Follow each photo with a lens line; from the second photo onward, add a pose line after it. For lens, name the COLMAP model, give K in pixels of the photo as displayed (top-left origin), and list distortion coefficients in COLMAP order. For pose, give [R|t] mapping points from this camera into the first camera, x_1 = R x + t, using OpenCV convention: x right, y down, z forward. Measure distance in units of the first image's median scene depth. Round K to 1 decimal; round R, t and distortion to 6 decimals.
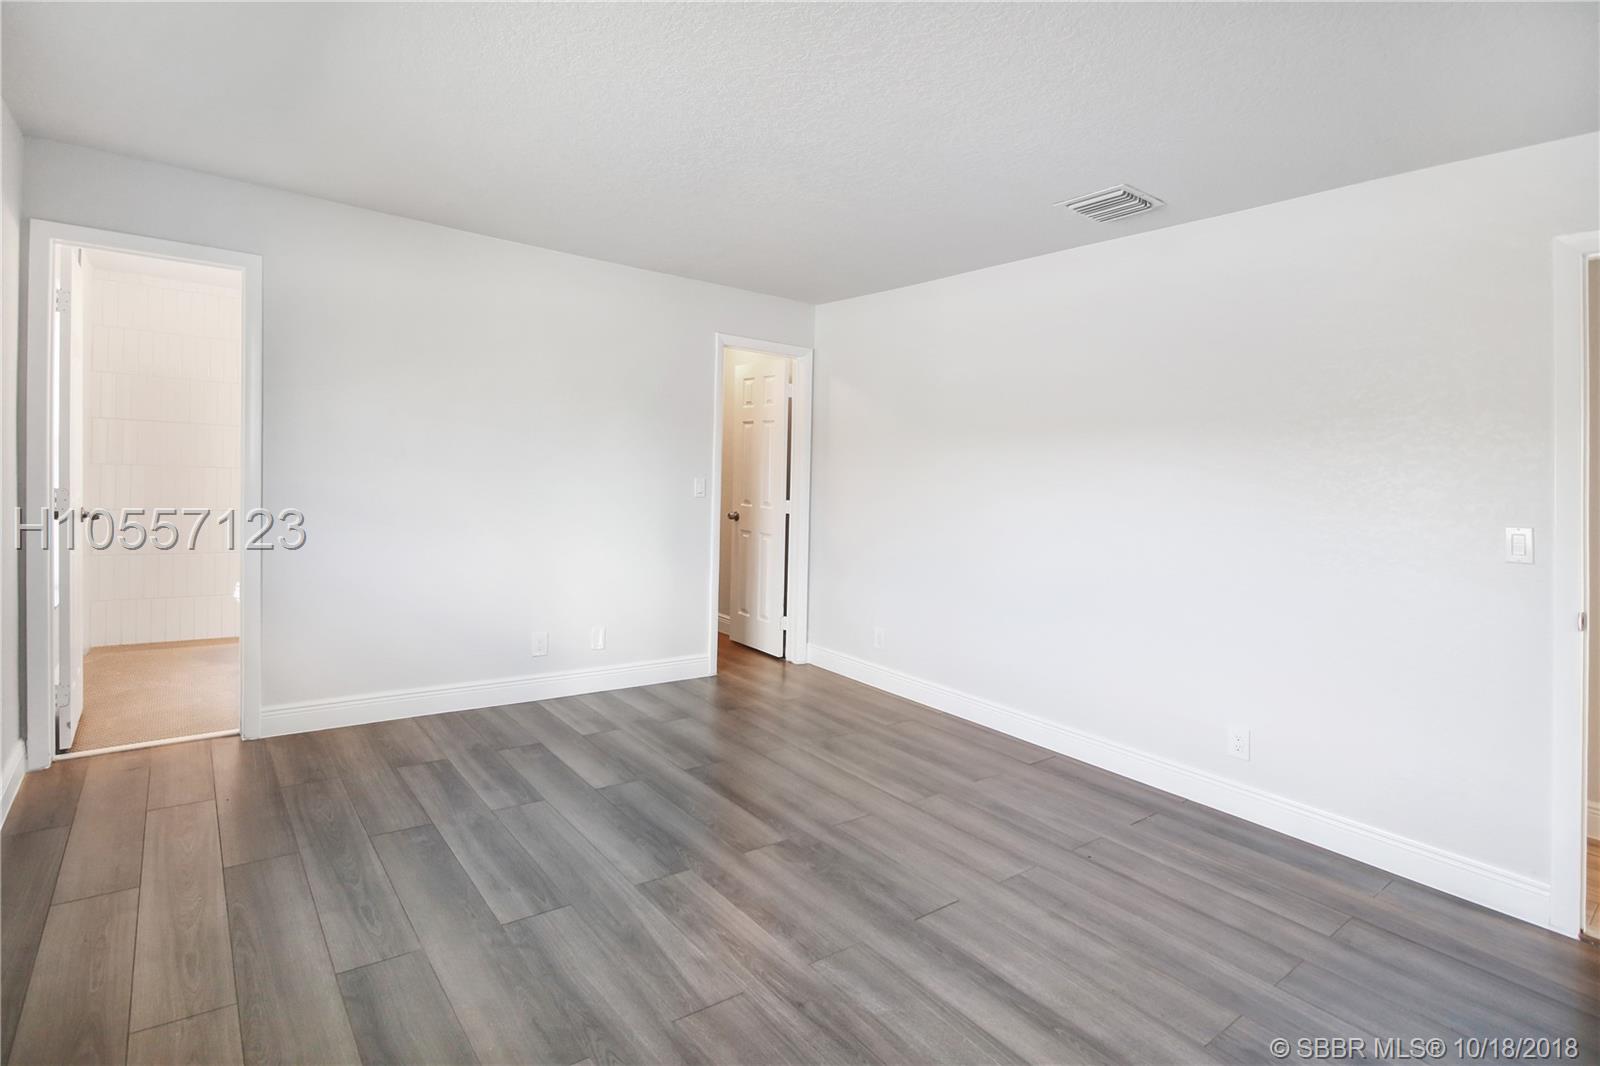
lens RADIAL K [[815.3, 0, 804.8], [0, 815.3, 493.5], [0, 0, 1]] dist [0.034236, 0.000129]
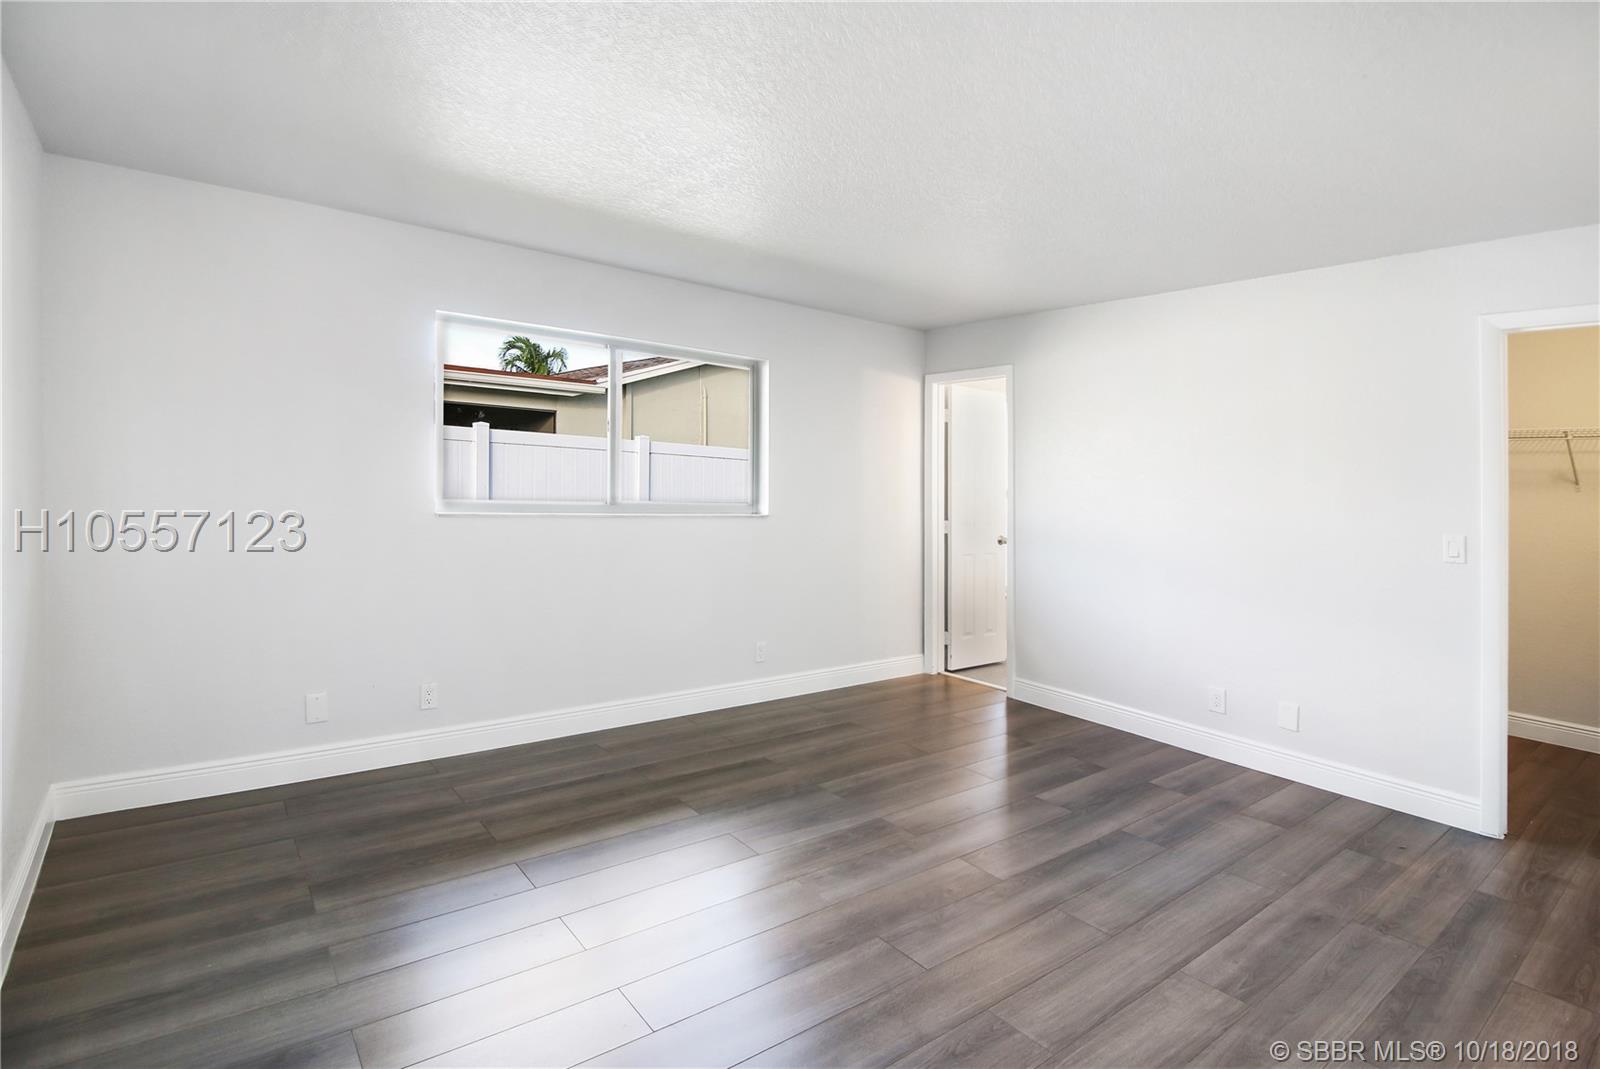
lens RADIAL K [[847.2, 0, 799.3], [0, 847.2, 493.3], [0, 0, 1]] dist [0.000731, 0.000051]
pose [[0.013265, -0.026885, -0.999551, 1.067740], [-0.077816, 0.996579, -0.027838, 0.017286], [0.996880, 0.078150, 0.011128, 0.783485]]
